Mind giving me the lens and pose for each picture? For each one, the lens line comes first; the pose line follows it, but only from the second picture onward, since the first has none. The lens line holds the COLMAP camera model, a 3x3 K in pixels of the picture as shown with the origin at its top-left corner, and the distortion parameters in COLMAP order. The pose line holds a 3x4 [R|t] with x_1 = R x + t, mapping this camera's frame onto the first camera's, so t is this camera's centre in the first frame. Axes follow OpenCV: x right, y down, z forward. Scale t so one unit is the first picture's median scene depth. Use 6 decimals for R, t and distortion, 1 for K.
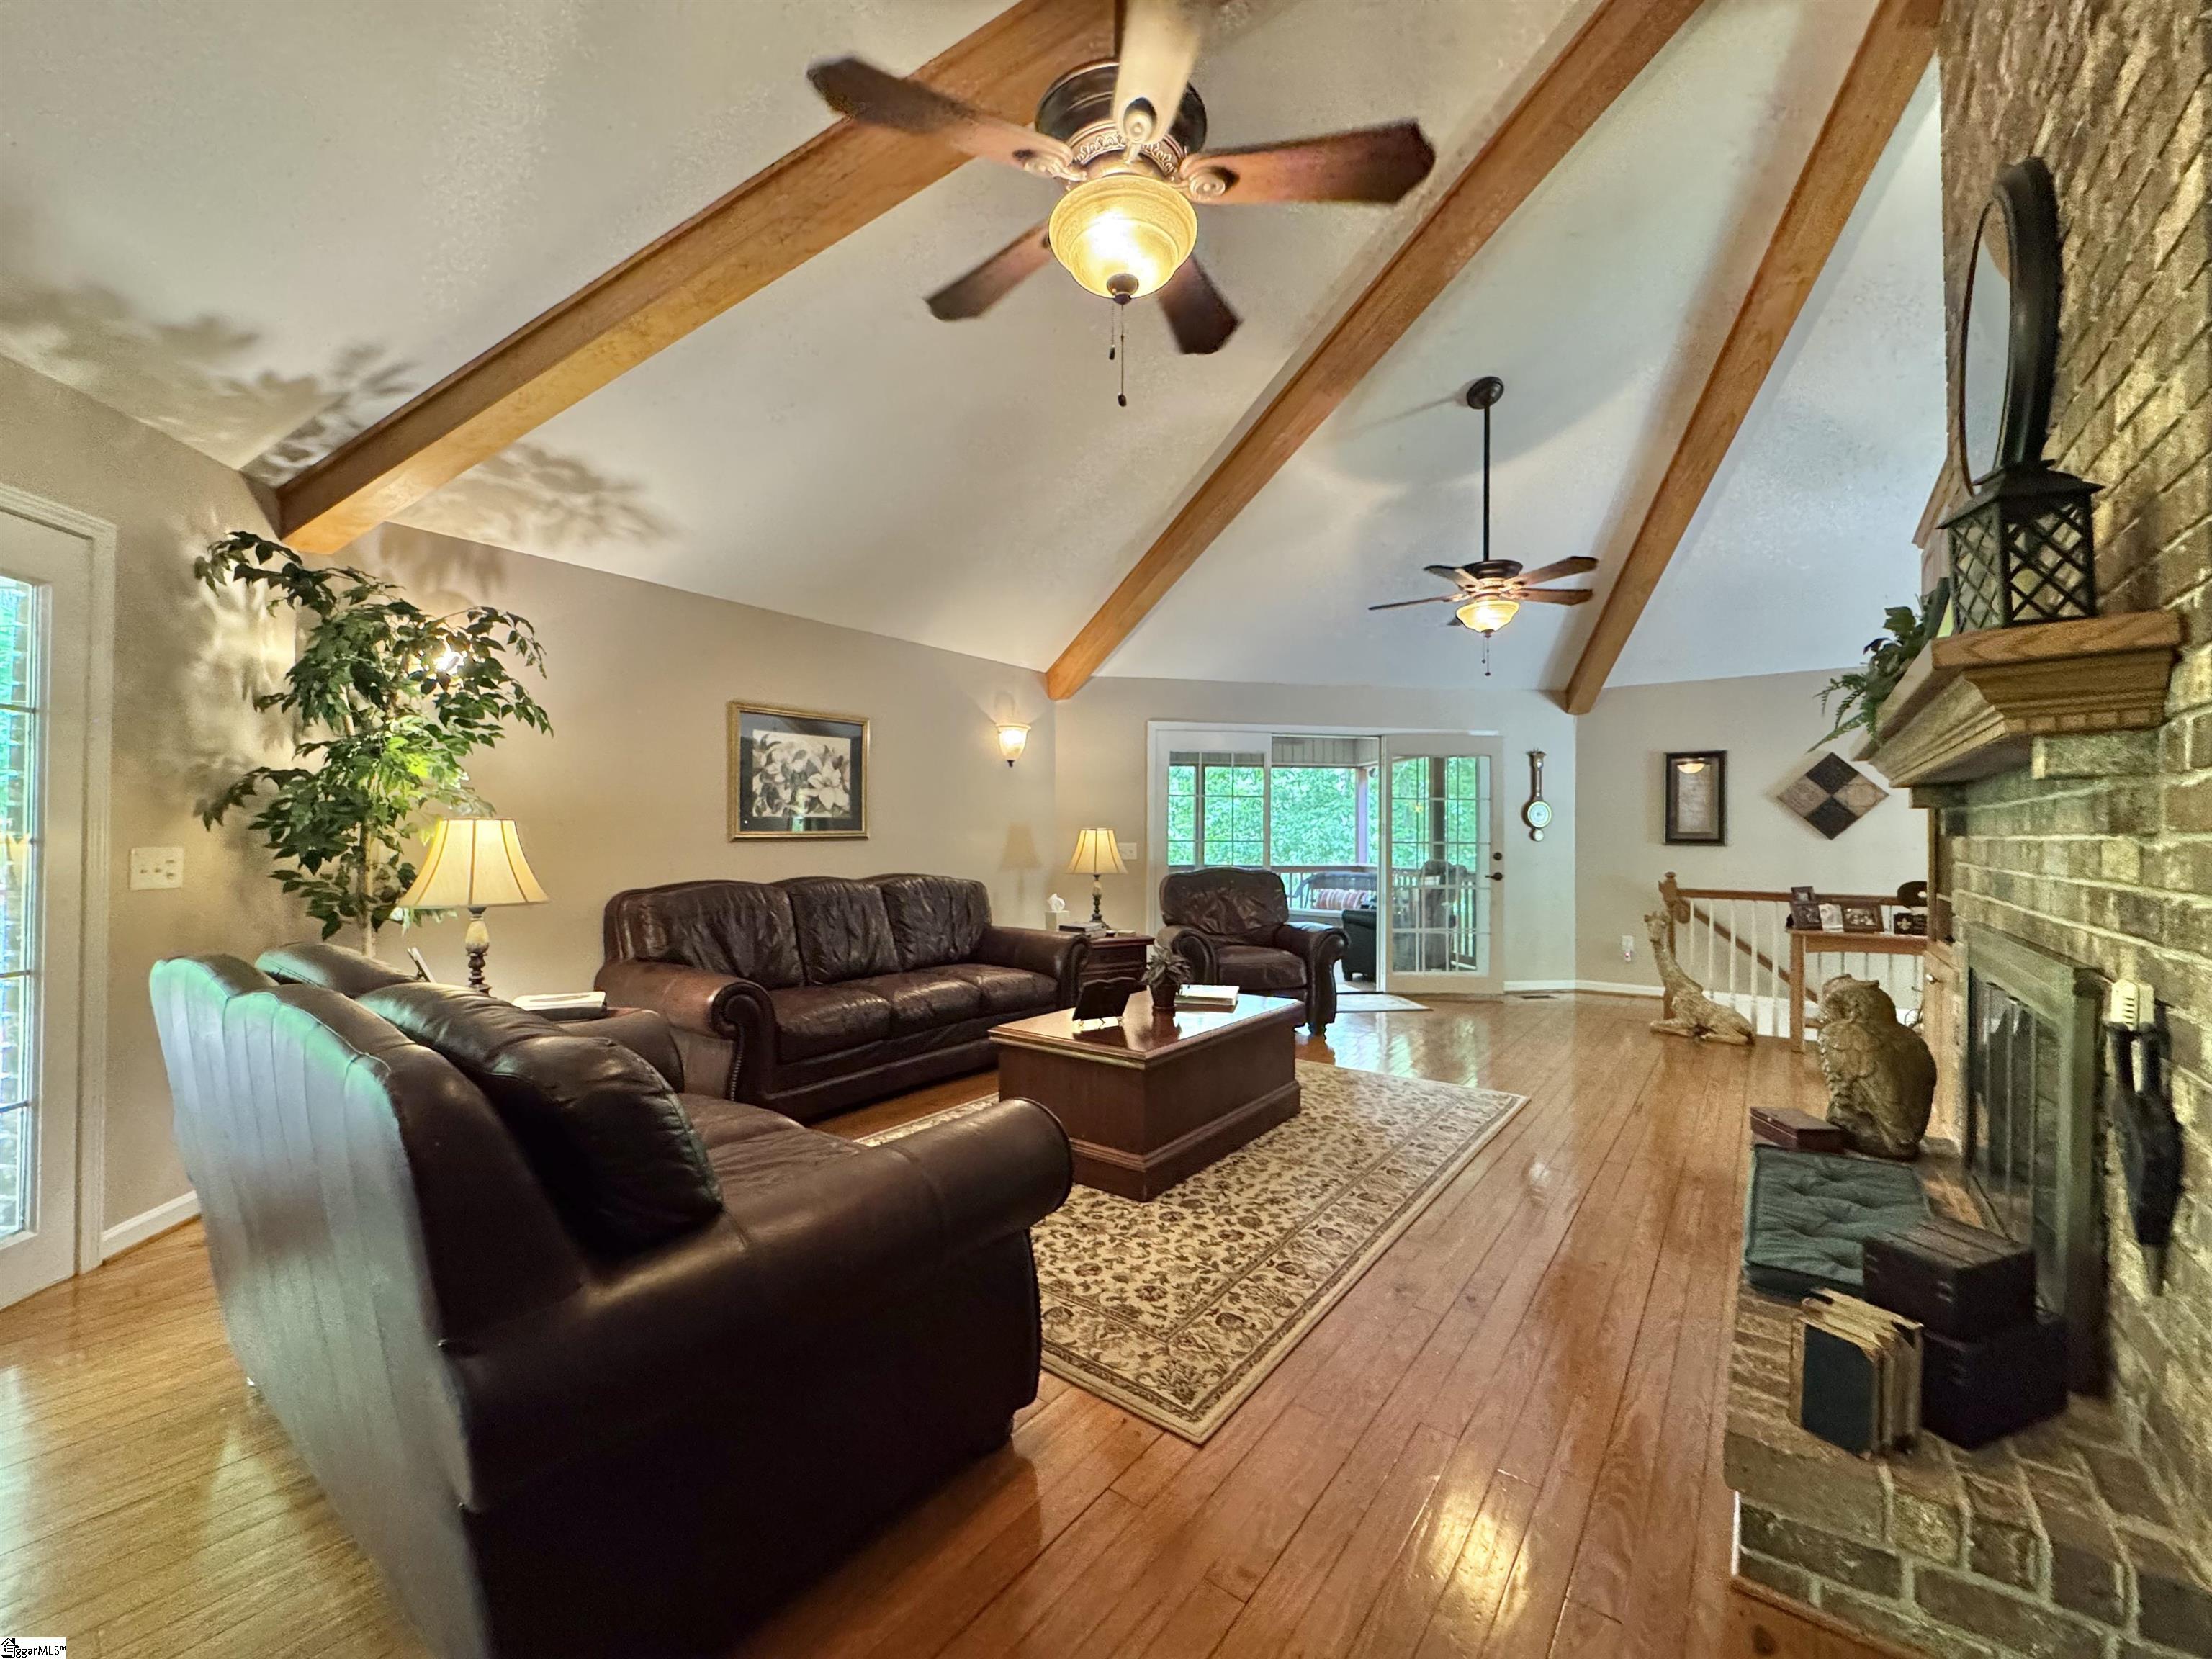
lens RADIAL K [[893.8, 0, 1121.2], [0, 893.8, 832.0], [0, 0, 1]] dist [-0.003137, -0.000409]
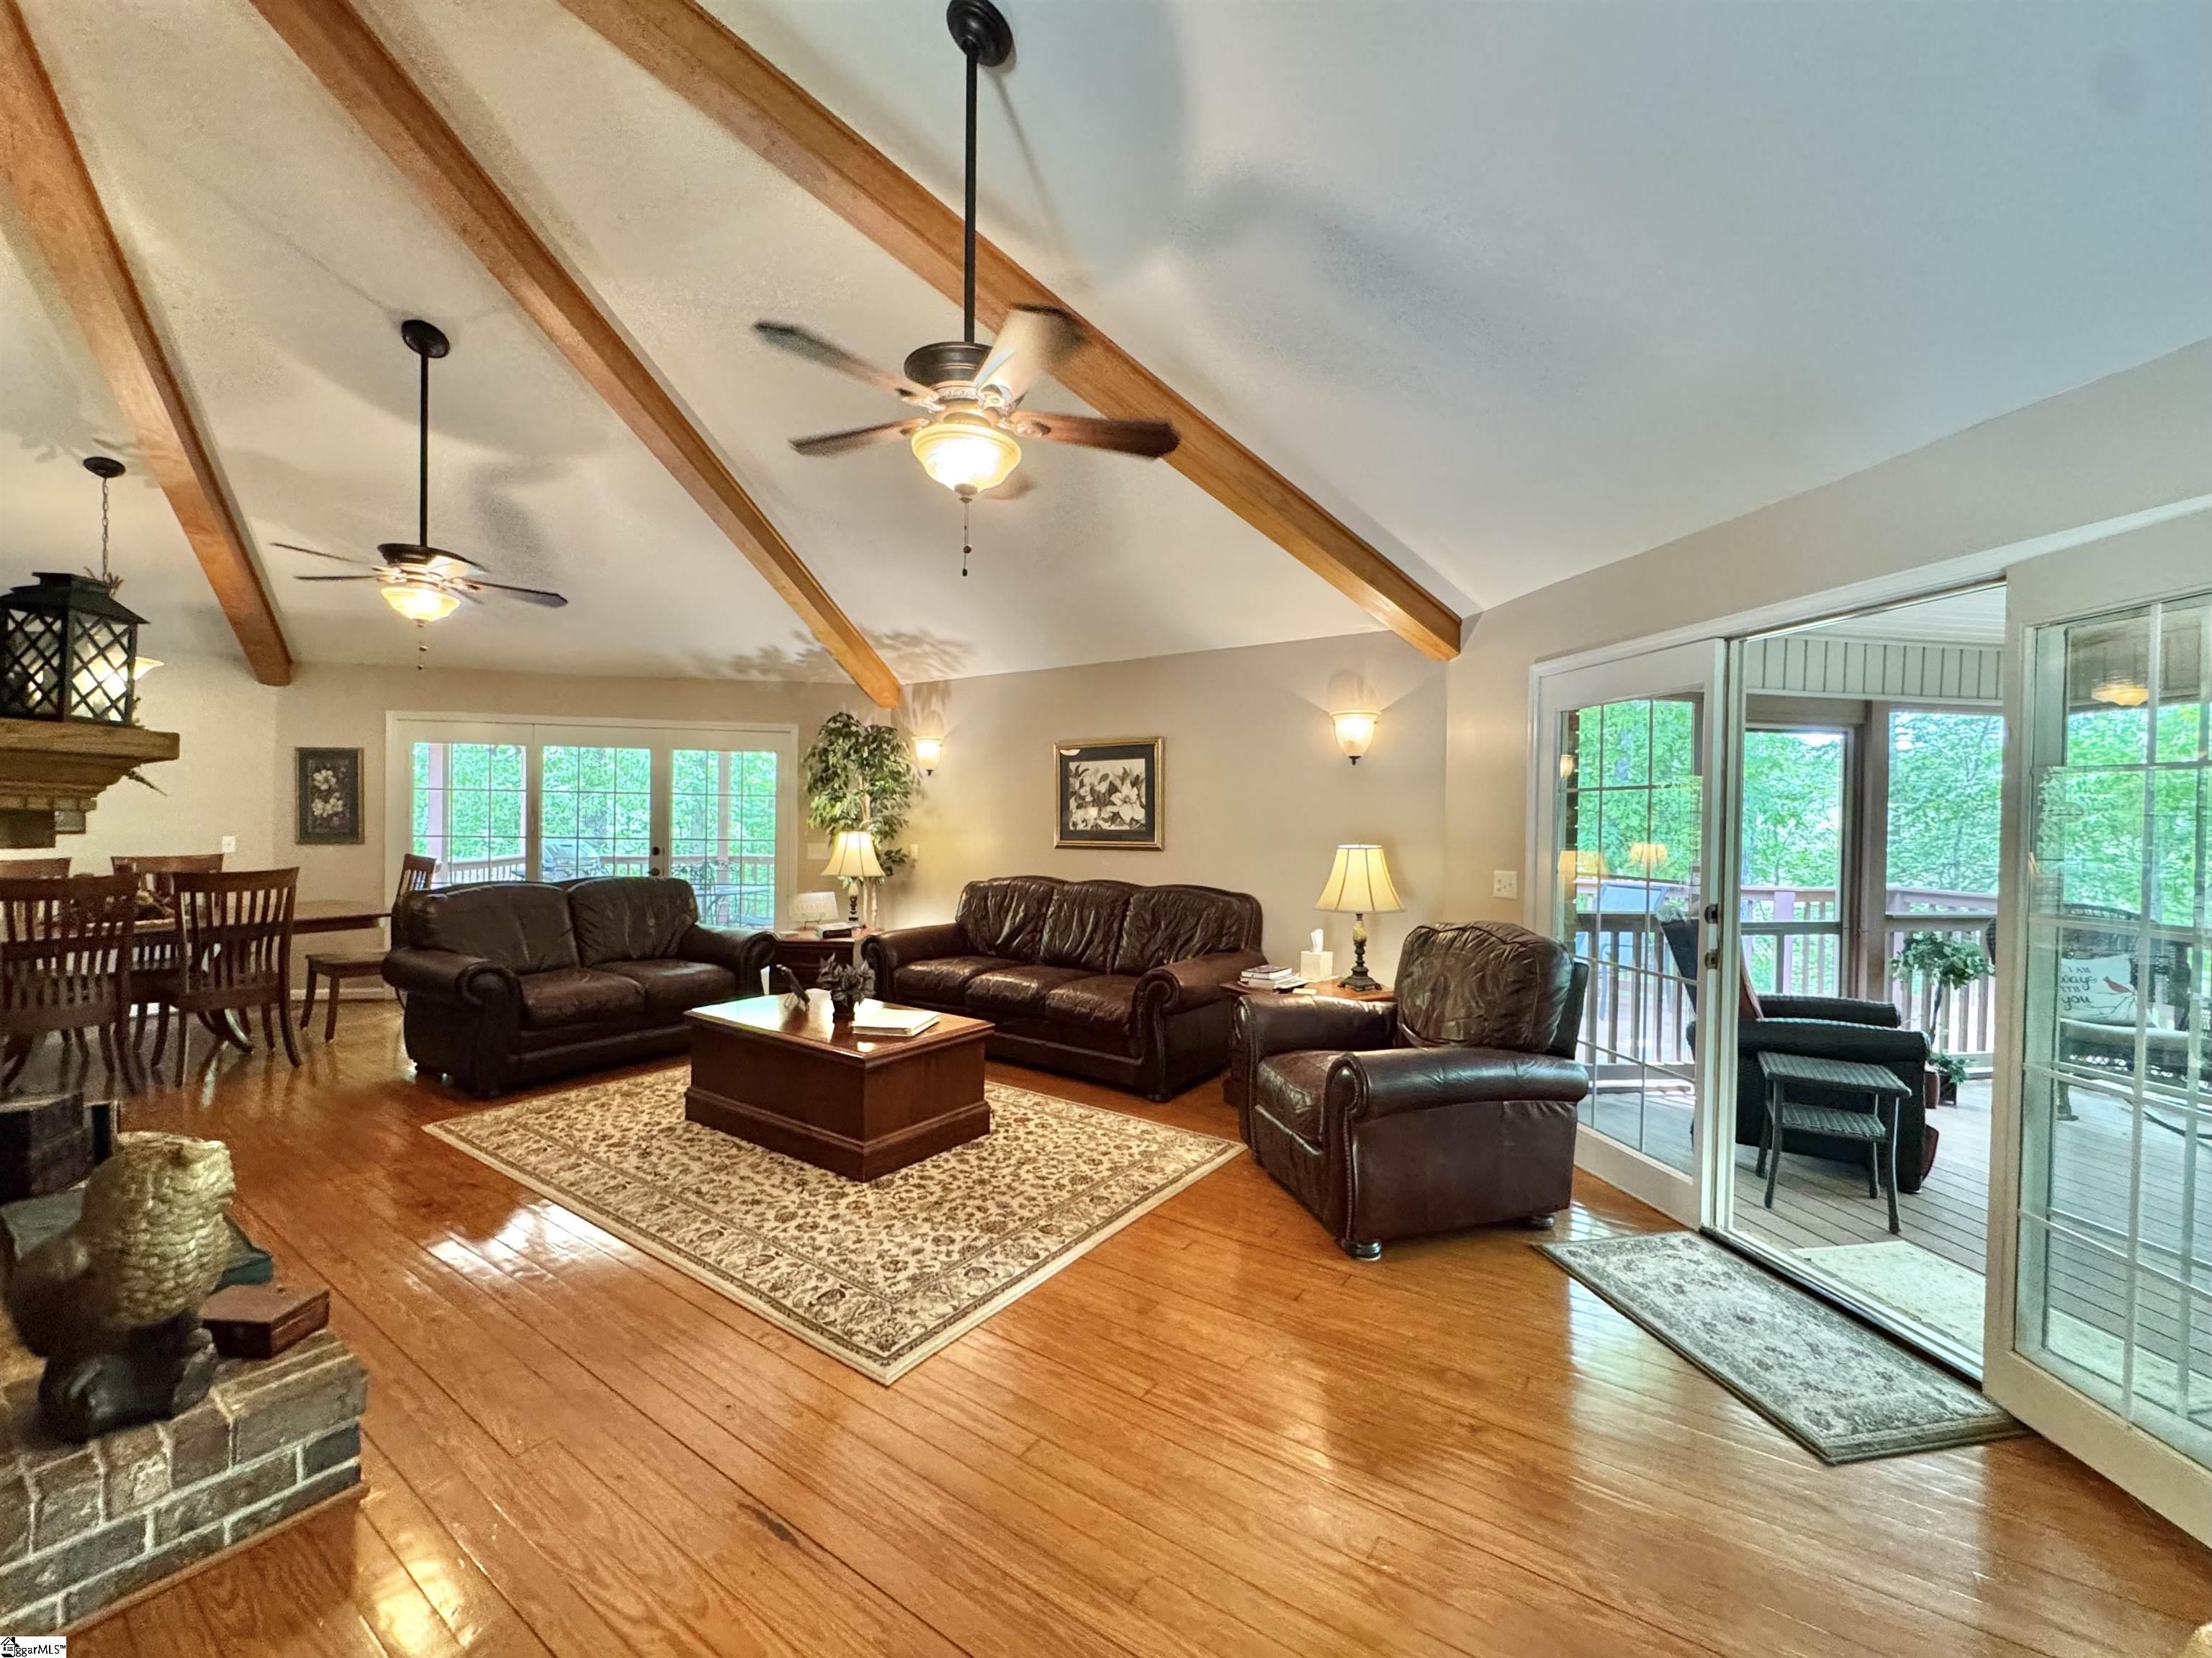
lens RADIAL K [[893.7, 0, 1084.0], [0, 893.7, 837.7], [0, 0, 1]] dist [-0.003137, -0.000409]
pose [[0.021025, 0.026849, -0.999418, 1.050601], [-0.003122, 0.999636, 0.026790, -0.047100], [0.999774, 0.002557, 0.021101, 1.174998]]
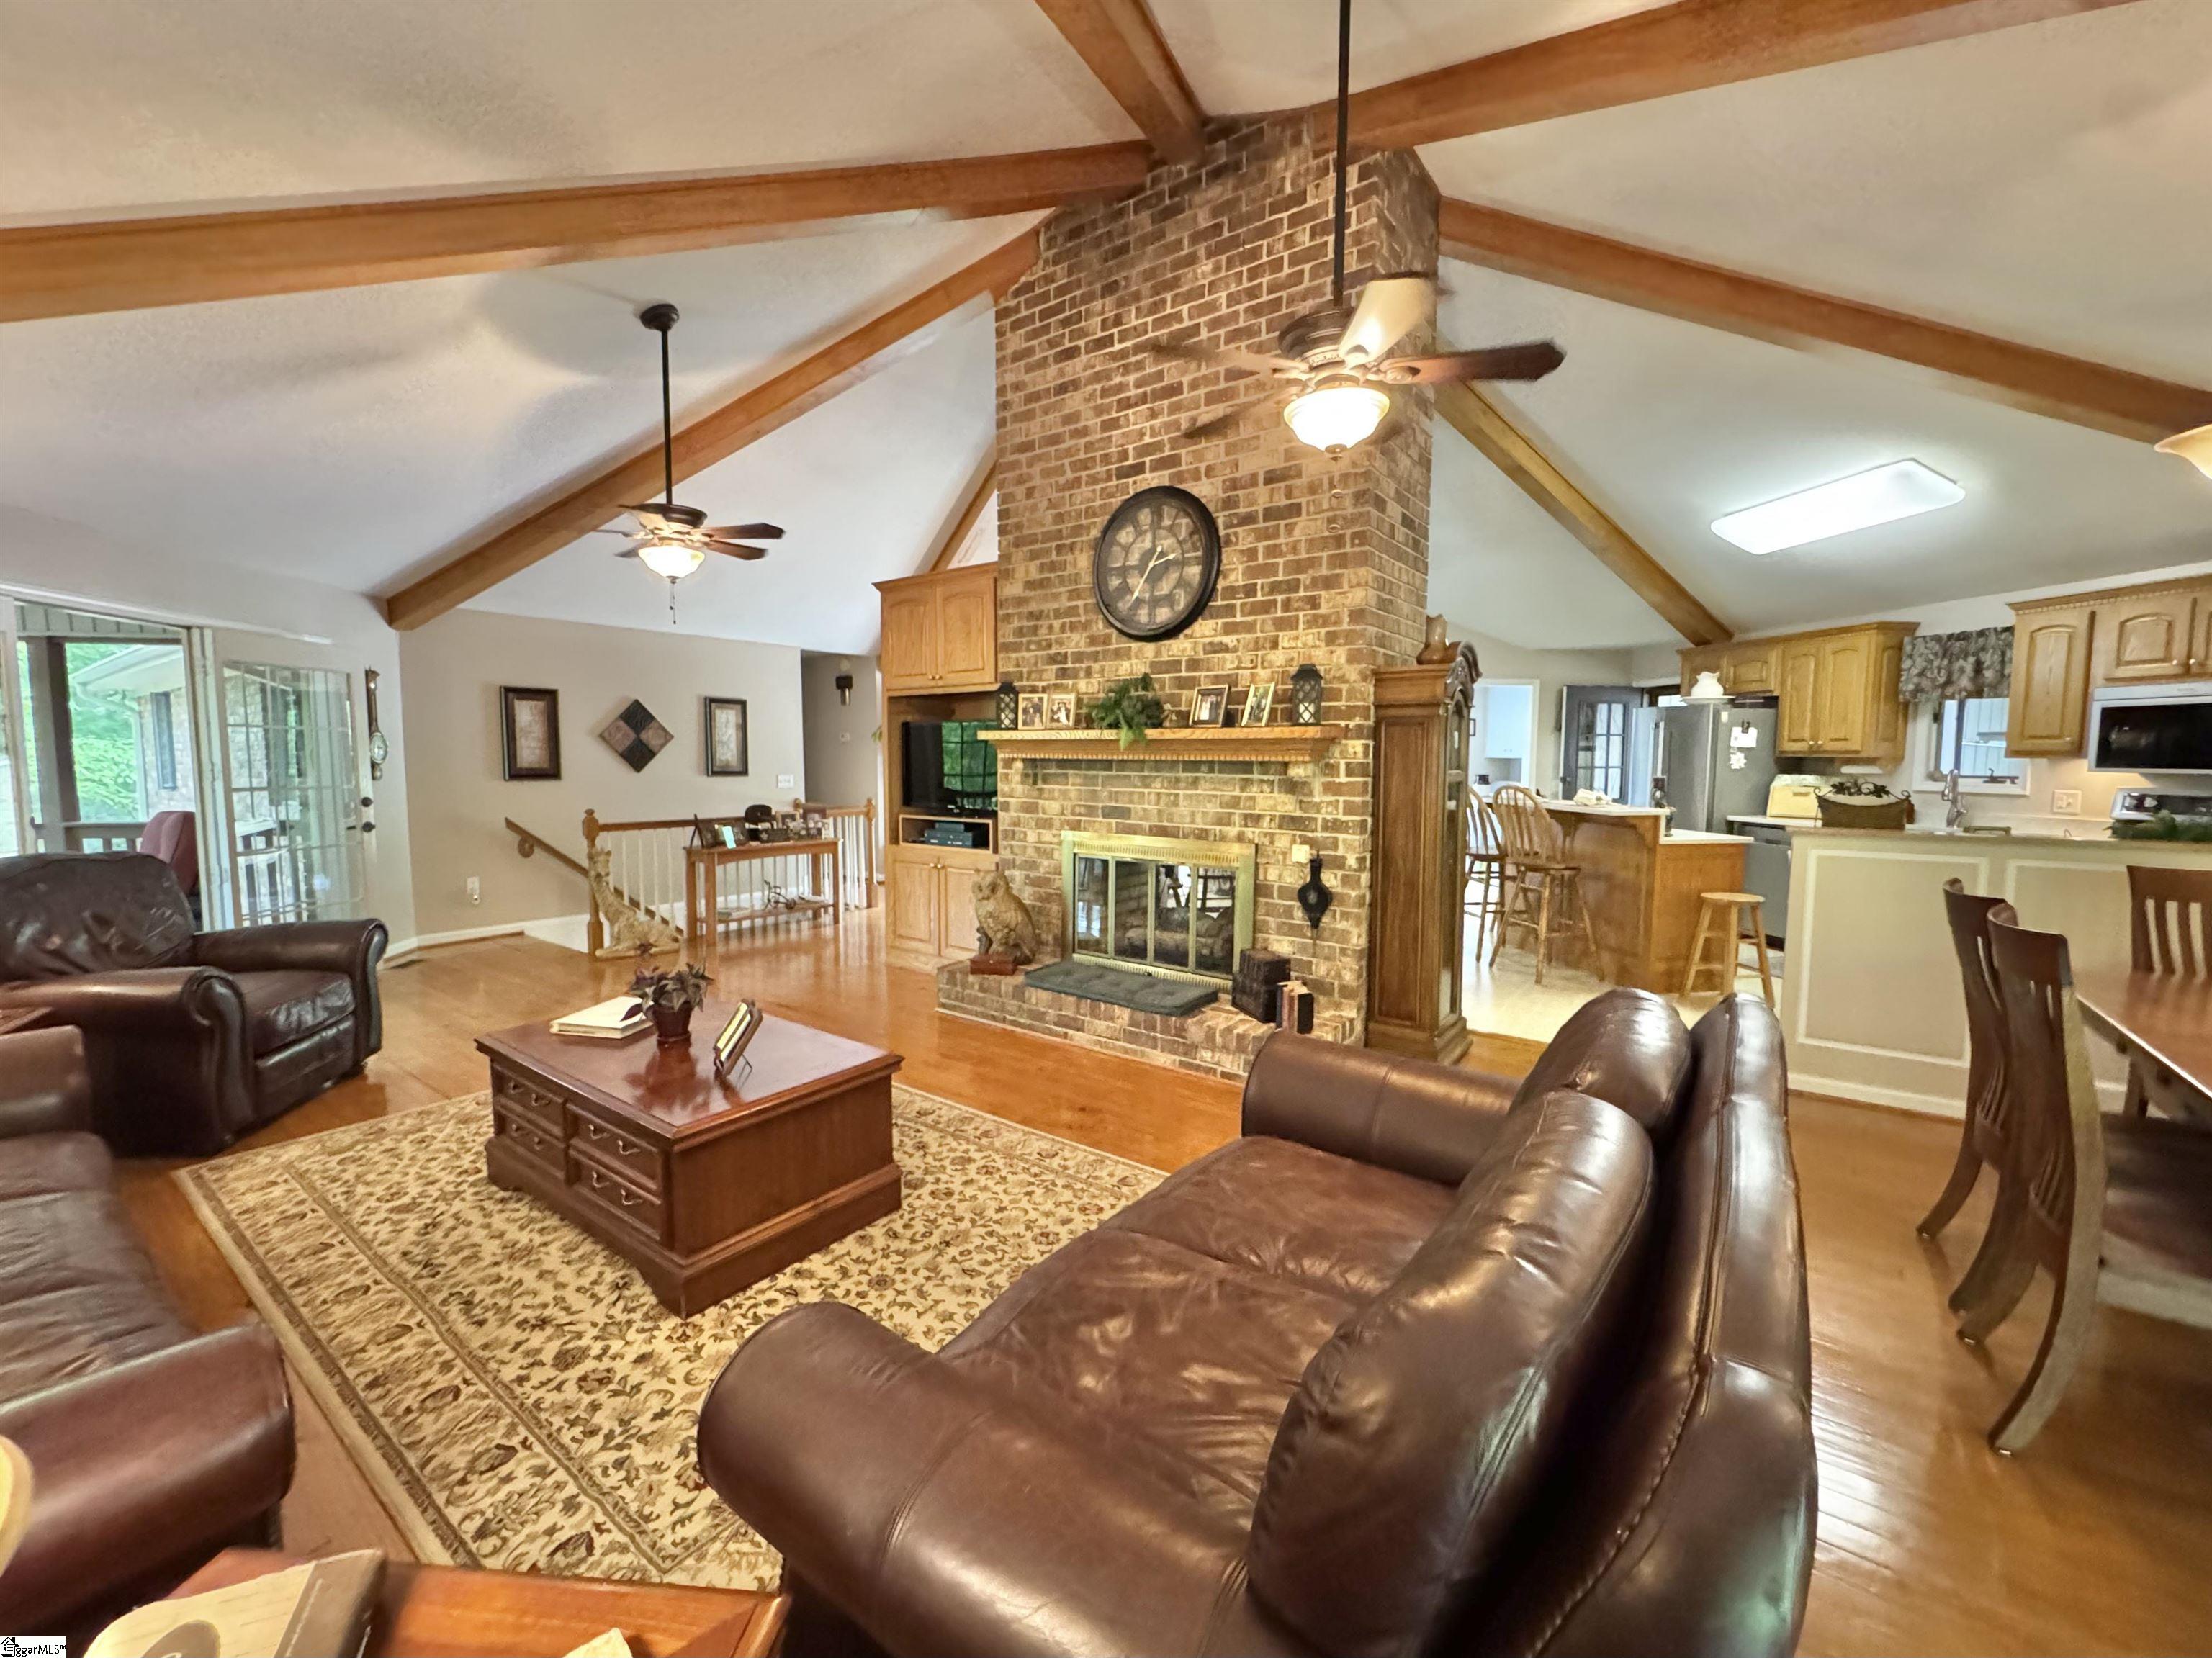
lens RADIAL K [[893.7, 0, 1099.9], [0, 893.7, 822.9], [0, 0, 1]] dist [-0.003137, -0.000409]
pose [[0.008441, -0.081741, 0.996618, -0.640788], [-0.014228, 0.996543, 0.081855, -0.049324], [-0.999863, -0.014870, 0.007249, 0.579561]]
